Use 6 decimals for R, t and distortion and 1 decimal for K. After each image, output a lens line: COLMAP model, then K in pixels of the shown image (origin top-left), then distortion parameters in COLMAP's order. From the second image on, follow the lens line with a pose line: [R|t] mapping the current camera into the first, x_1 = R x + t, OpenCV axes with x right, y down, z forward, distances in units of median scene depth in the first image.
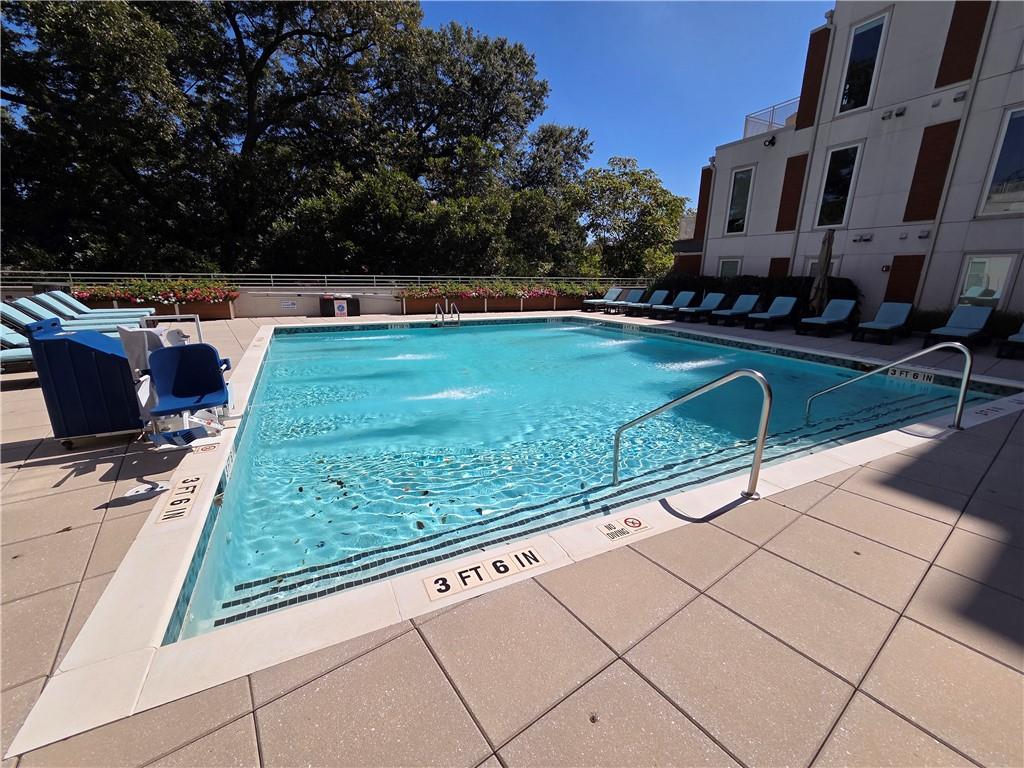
lens RADIAL K [[420.5, 0, 507.3], [0, 420.5, 383.7], [0, 0, 1]] dist [0.010994, 0.000155]
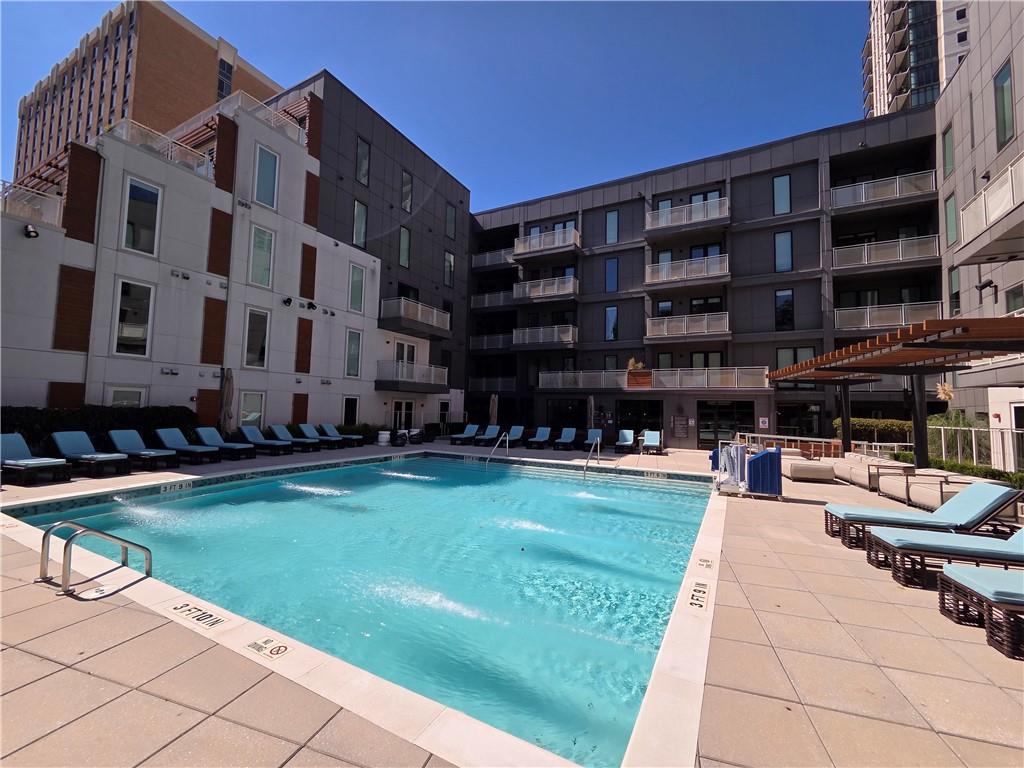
lens RADIAL K [[420.5, 0, 509.5], [0, 420.5, 382.3], [0, 0, 1]] dist [0.010994, 0.000155]
pose [[-0.580784, 0.028098, 0.813573, -0.559165], [0.185194, 0.977759, 0.098436, -0.266321], [-0.792713, 0.207839, -0.573070, 0.952353]]
